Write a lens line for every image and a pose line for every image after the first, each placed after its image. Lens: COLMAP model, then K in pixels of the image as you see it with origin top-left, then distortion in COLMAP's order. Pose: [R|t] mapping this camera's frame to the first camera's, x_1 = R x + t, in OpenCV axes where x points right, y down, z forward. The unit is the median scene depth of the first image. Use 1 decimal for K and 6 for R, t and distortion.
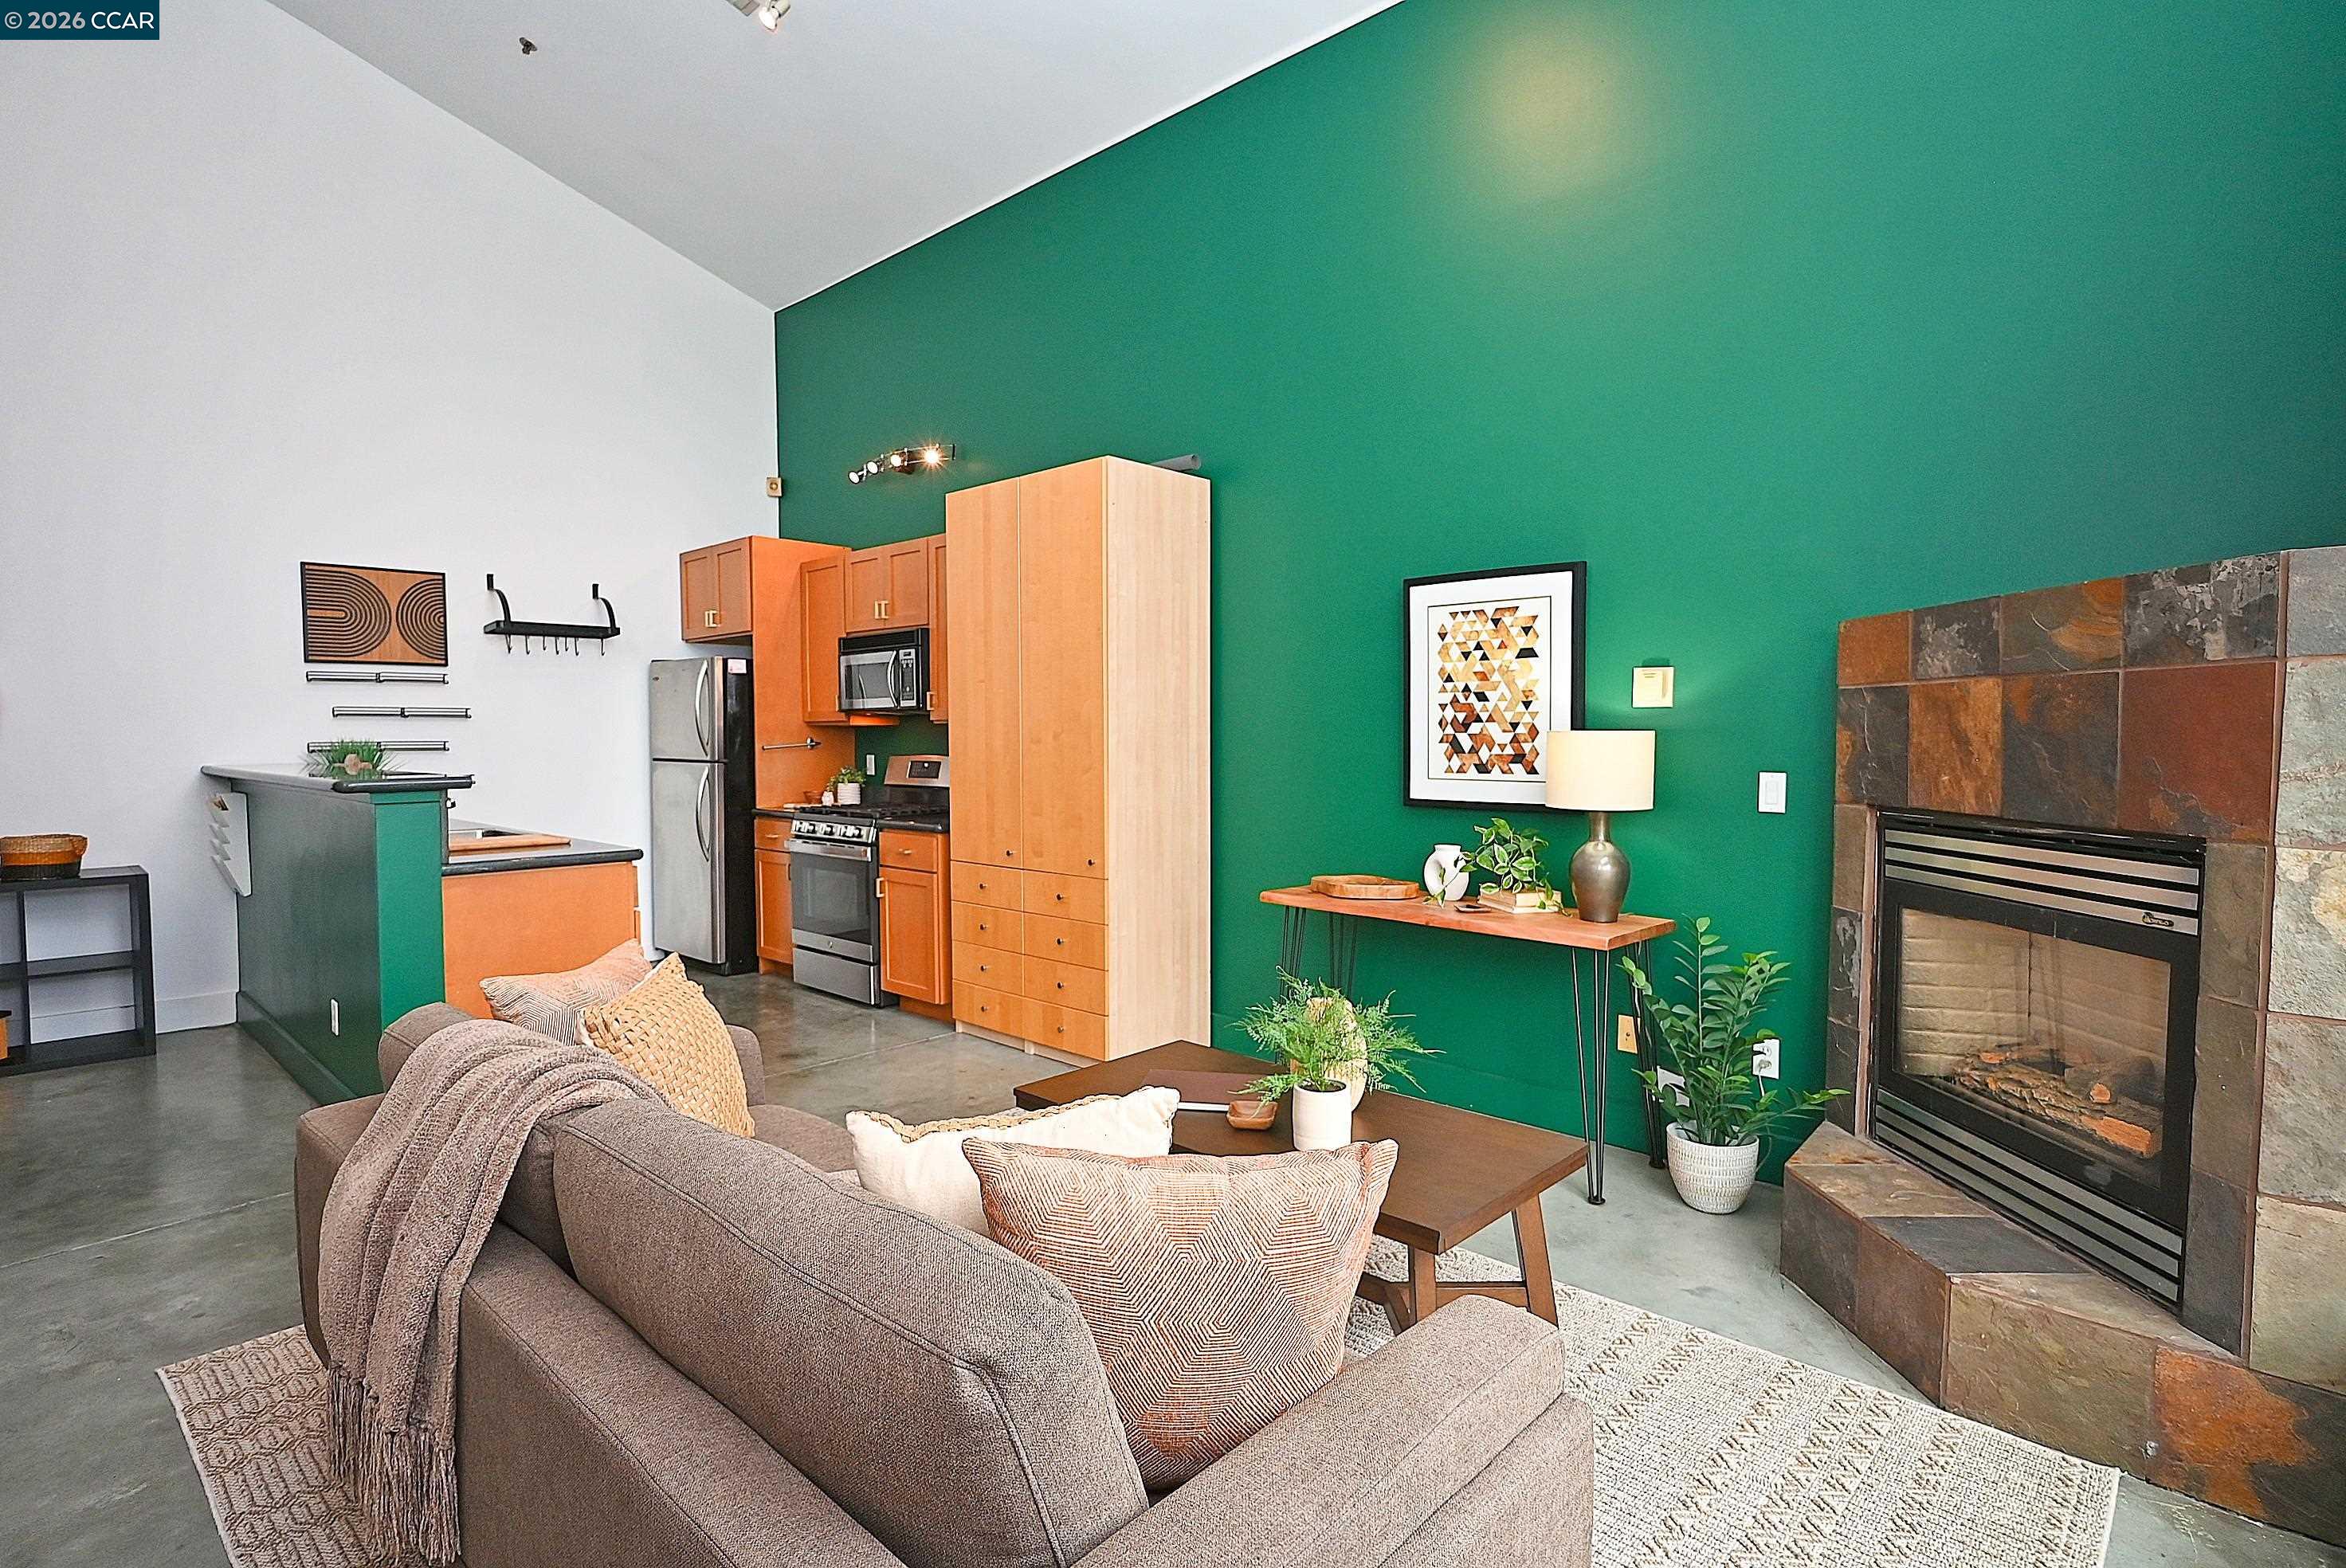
lens RADIAL K [[1159.1, 0, 1173.0], [0, 1159.1, 784.0], [0, 0, 1]] dist [-0.002887, 0.000783]
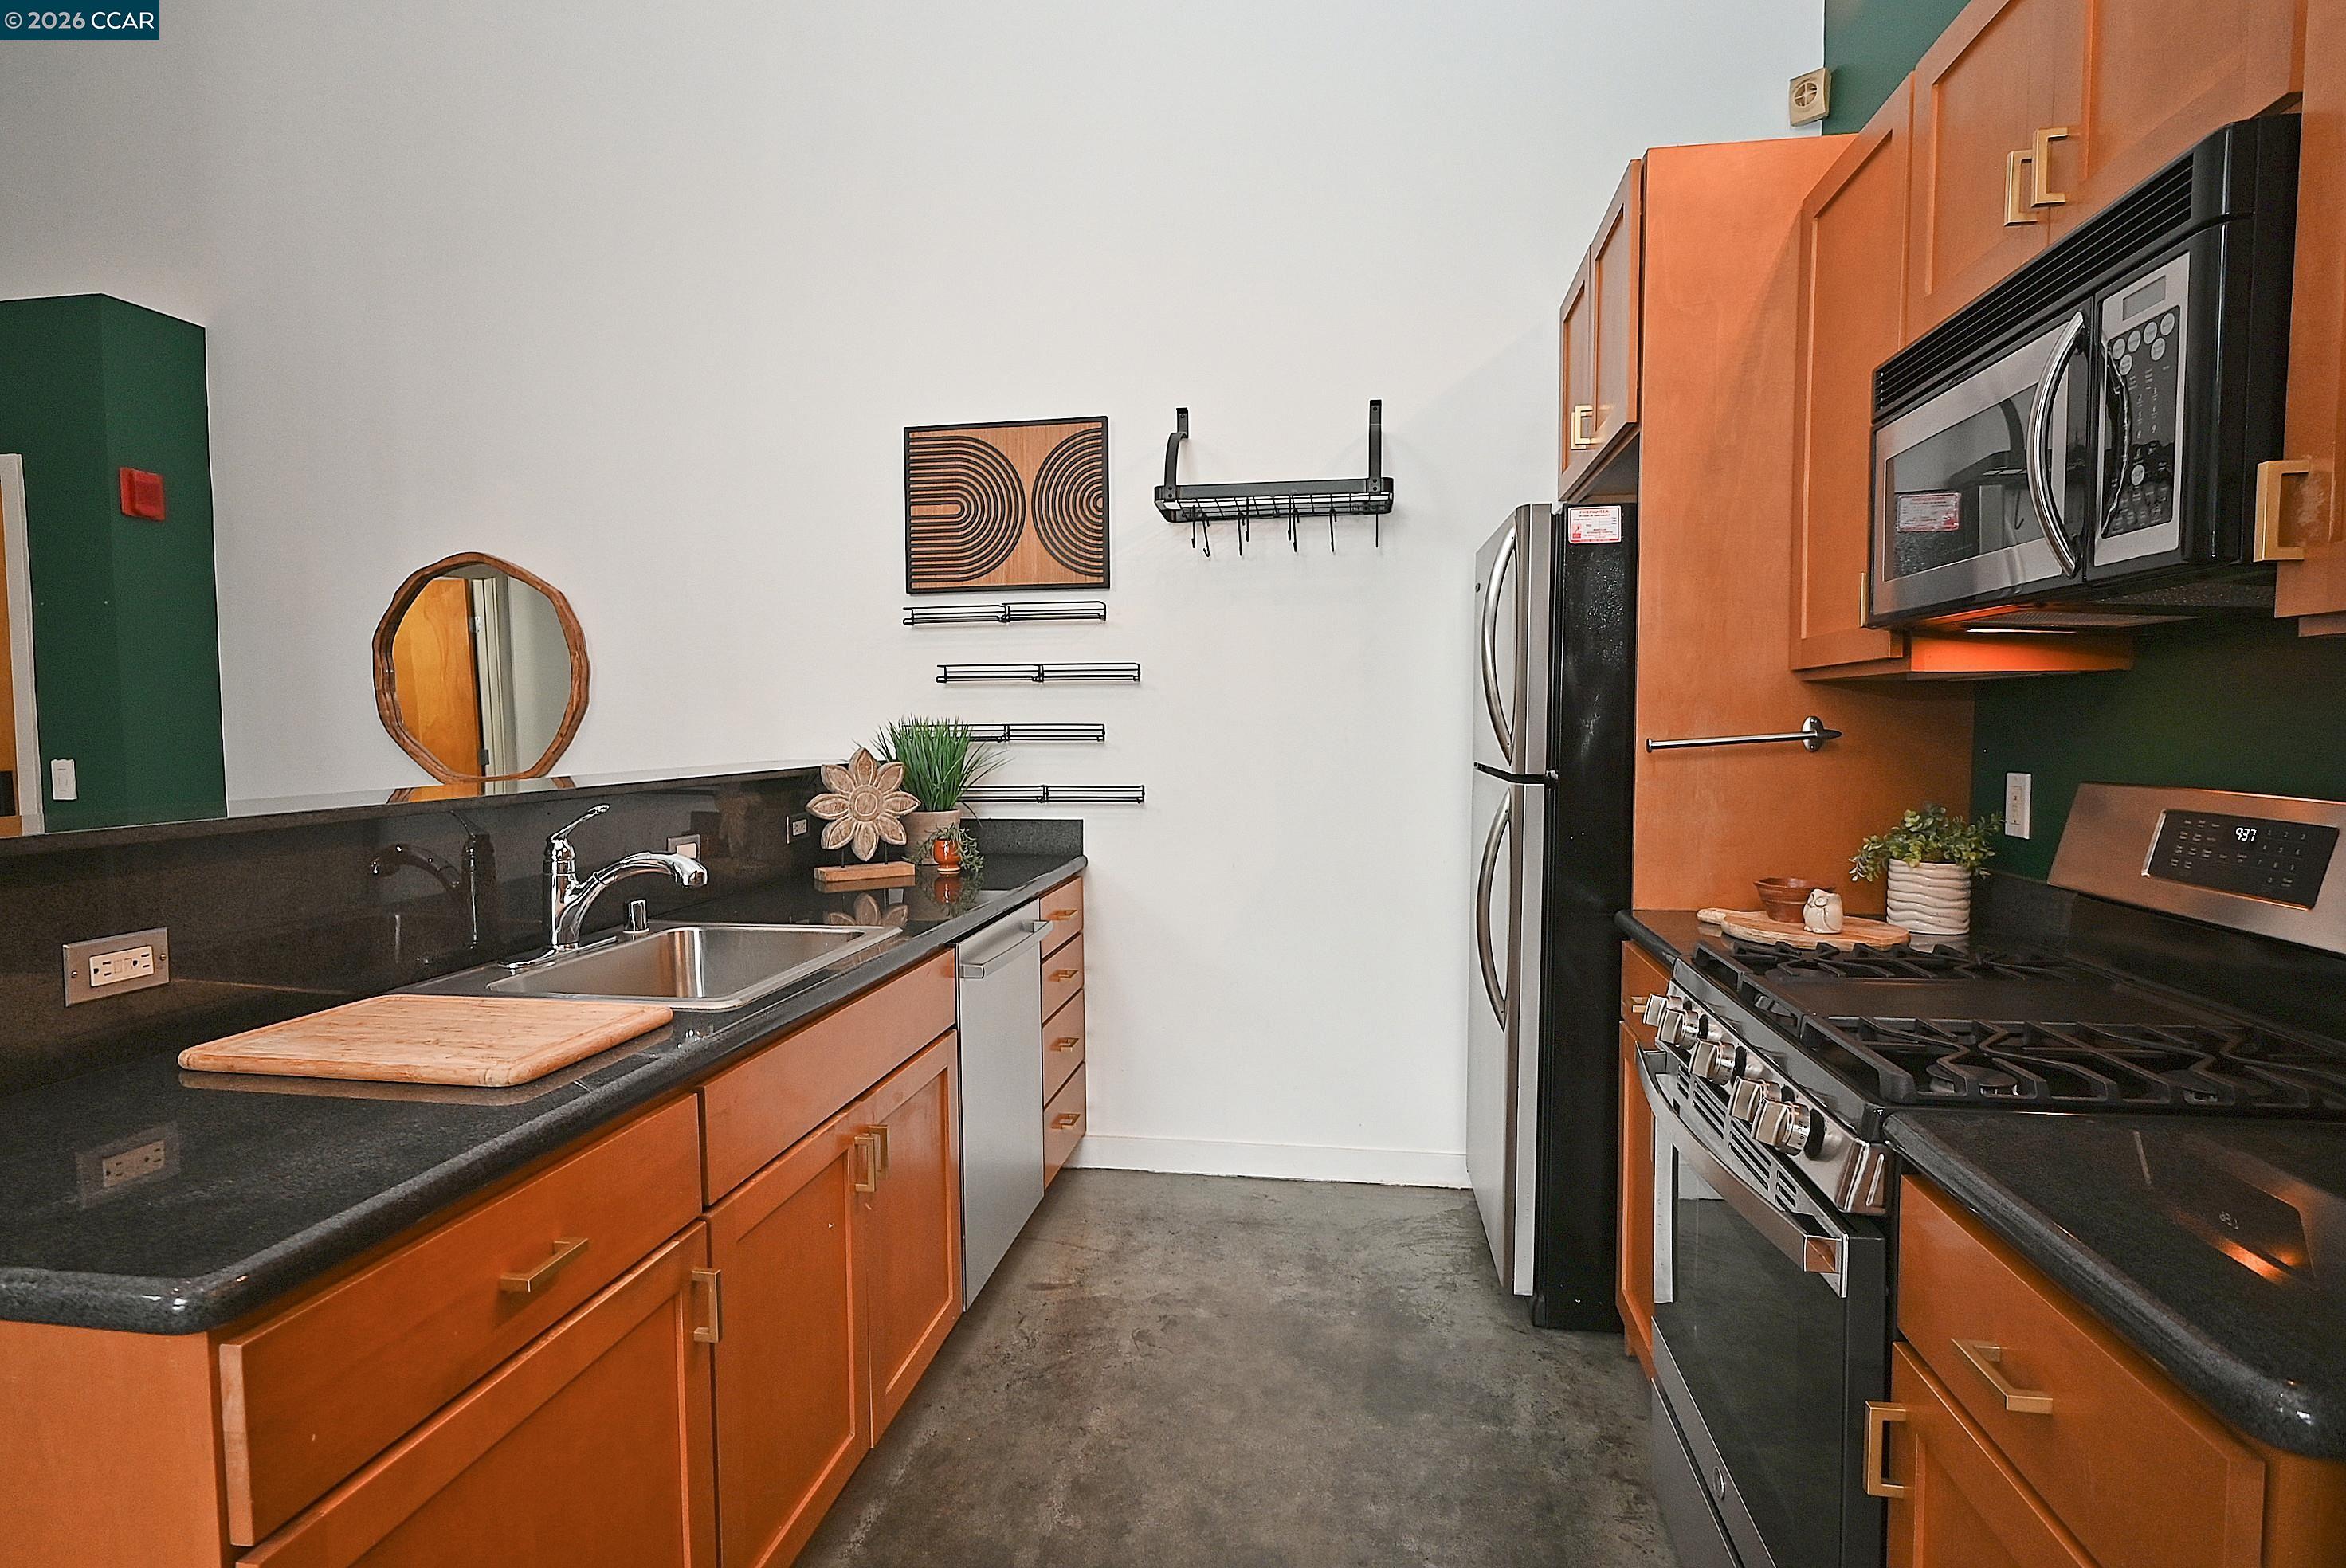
lens RADIAL K [[1170.1, 0, 1176.5], [0, 1170.1, 785.1], [0, 0, 1]] dist [-0.007304, 0.001705]
pose [[0.562824, 0.045713, -0.825311, -0.220395], [-0.033815, 0.998907, 0.032268, -0.041055], [0.825884, 0.009746, 0.563755, 1.077143]]
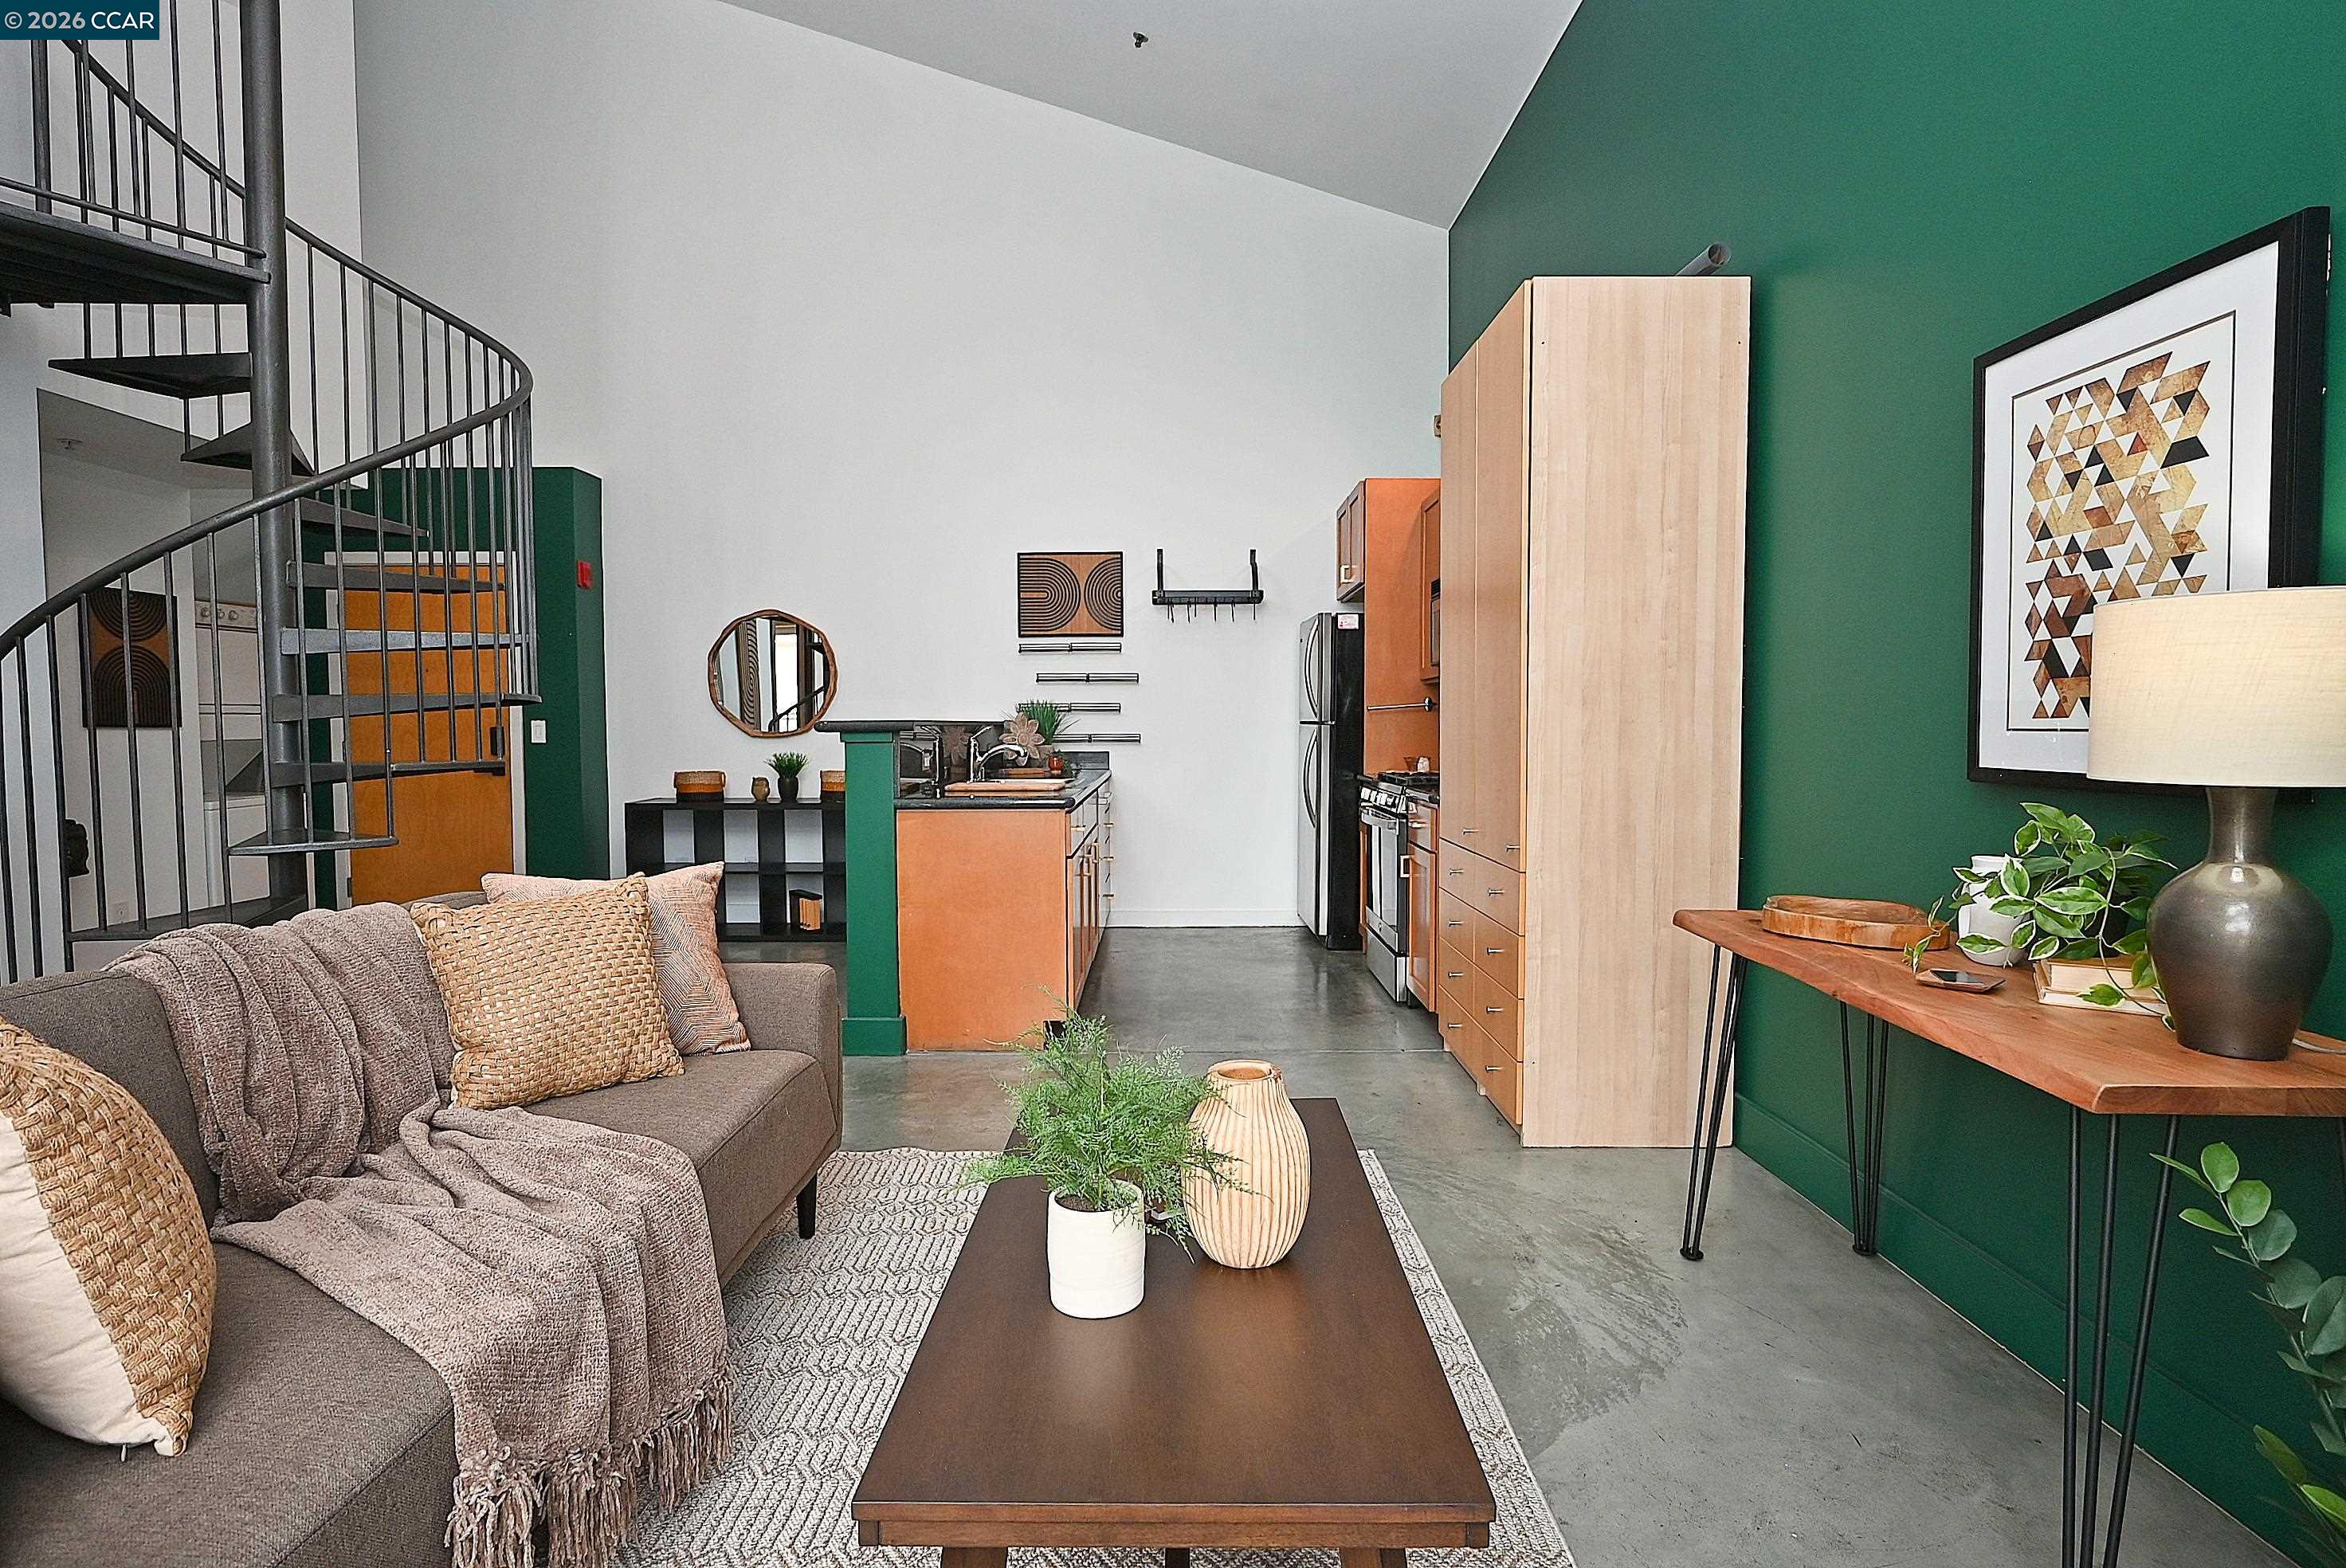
lens RADIAL K [[1199.1, 0, 1166.4], [0, 1199.1, 781.6], [0, 0, 1]] dist [0.000799, 0.001763]
pose [[0.682331, 0.036549, -0.730129, 0.373095], [-0.033032, 0.999271, 0.019152, 0.021873], [0.730297, 0.011049, 0.683041, 0.369441]]
